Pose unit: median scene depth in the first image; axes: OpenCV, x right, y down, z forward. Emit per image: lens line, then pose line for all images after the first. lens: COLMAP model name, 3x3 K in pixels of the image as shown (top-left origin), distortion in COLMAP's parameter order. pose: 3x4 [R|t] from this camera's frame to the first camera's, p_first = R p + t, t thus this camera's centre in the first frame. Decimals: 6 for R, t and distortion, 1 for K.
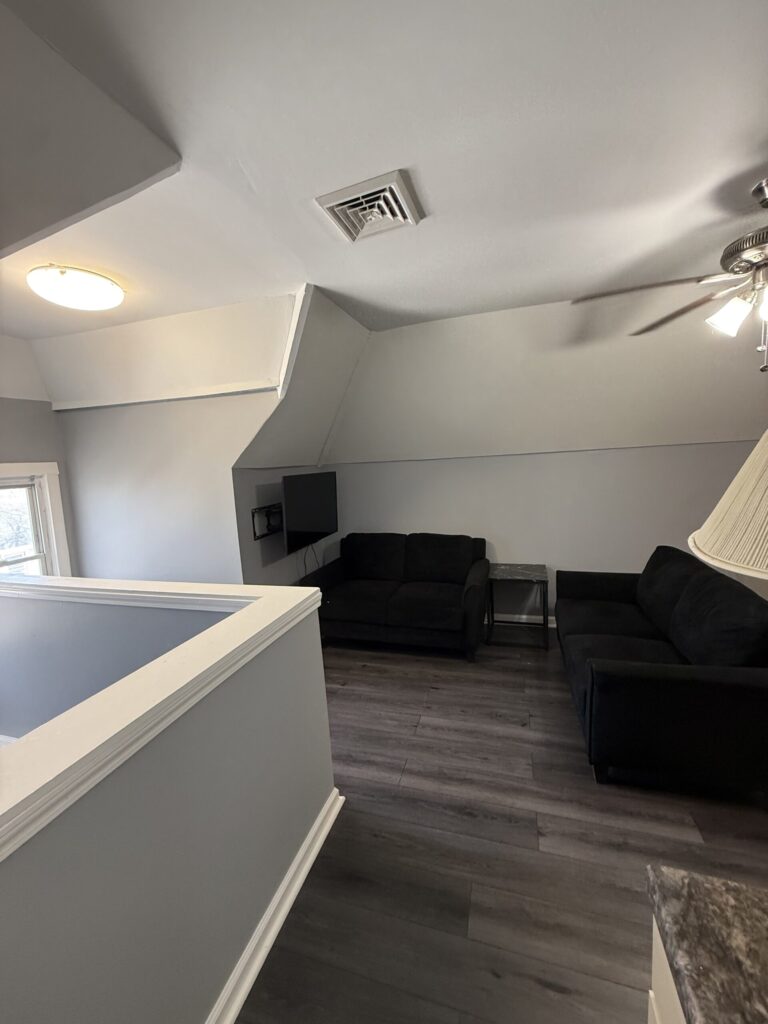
lens RADIAL K [[407.6, 0, 384.2], [0, 407.6, 509.5], [0, 0, 1]] dist [0.000003, -0.000099]
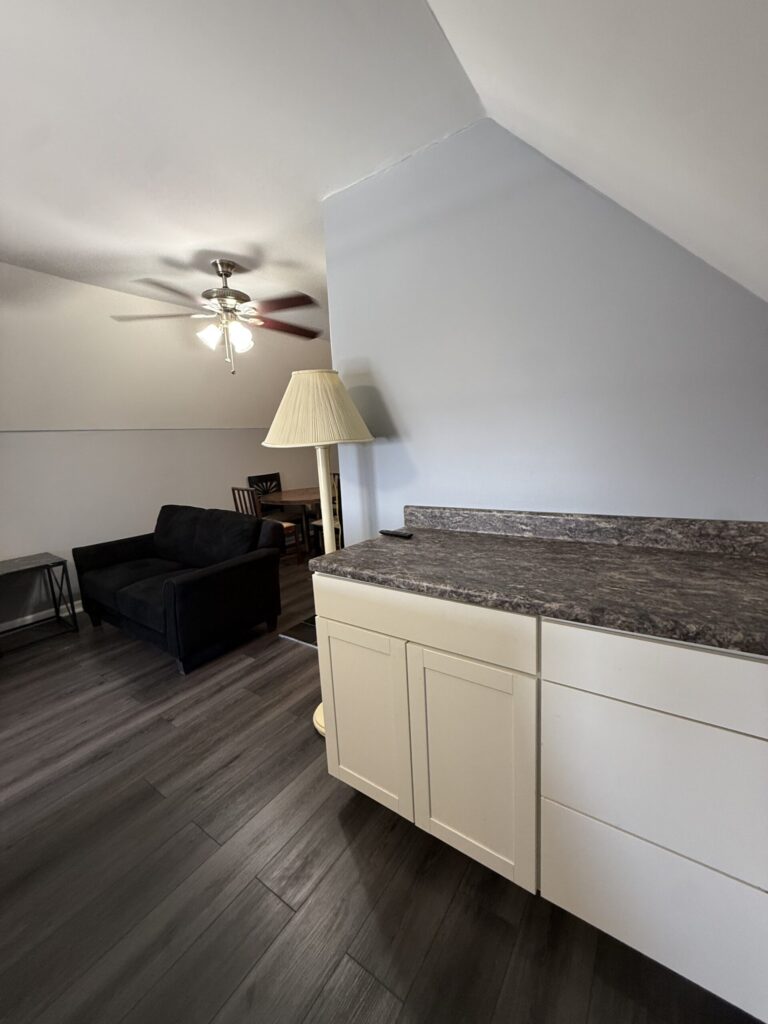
lens RADIAL K [[407.6, 0, 382.1], [0, 407.6, 511.4], [0, 0, 1]] dist [0.000003, -0.000099]
pose [[0.303472, -0.118997, 0.945380, -0.422549], [0.142858, 0.986638, 0.078332, 0.139615], [-0.942070, 0.111284, 0.316417, -0.049532]]
